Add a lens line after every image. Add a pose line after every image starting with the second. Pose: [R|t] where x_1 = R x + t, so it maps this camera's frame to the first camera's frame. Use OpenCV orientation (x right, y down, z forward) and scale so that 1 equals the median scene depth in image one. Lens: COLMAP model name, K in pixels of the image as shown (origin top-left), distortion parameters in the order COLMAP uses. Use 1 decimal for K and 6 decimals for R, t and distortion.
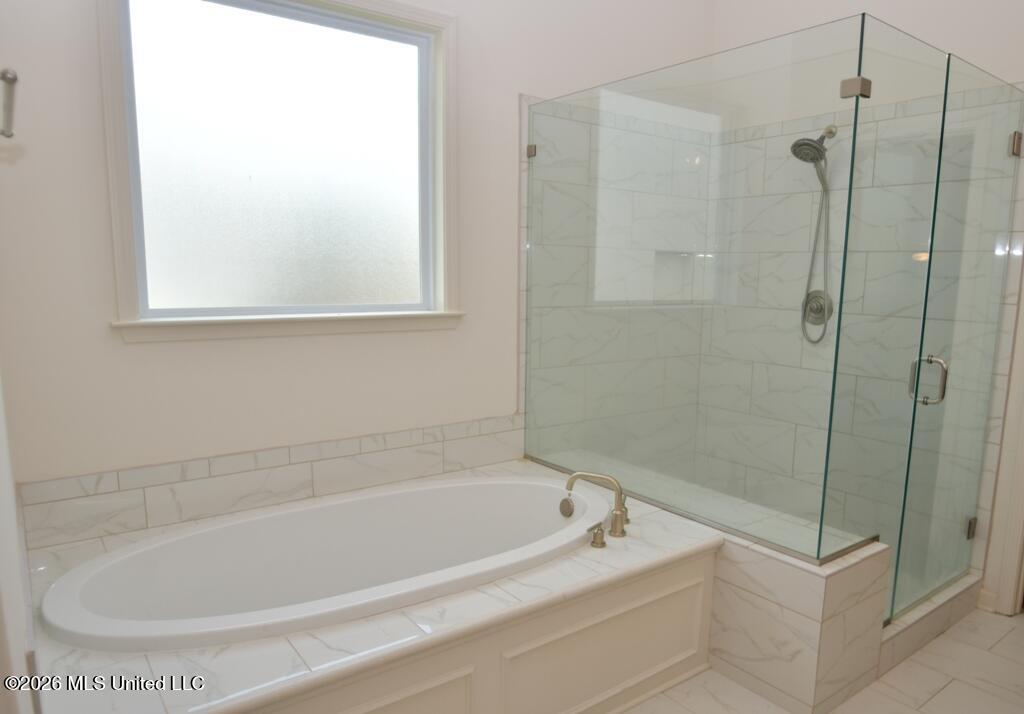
lens RADIAL K [[685.7, 0, 512.3], [0, 685.7, 360.6], [0, 0, 1]] dist [-0.026243, -0.006001]
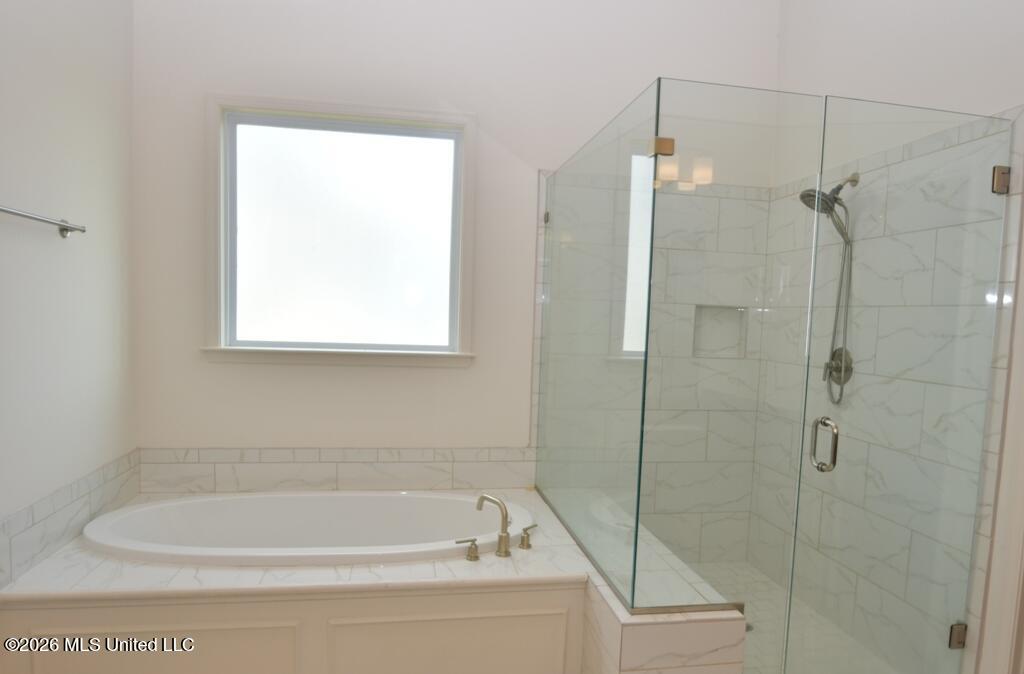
lens RADIAL K [[645.1, 0, 515.2], [0, 645.1, 353.0], [0, 0, 1]] dist [-0.030906, -0.000993]
pose [[0.897625, 0.040585, -0.438888, 0.494124], [-0.078535, 0.994545, -0.068654, -0.001373], [0.433708, 0.096094, 0.895915, 0.032375]]
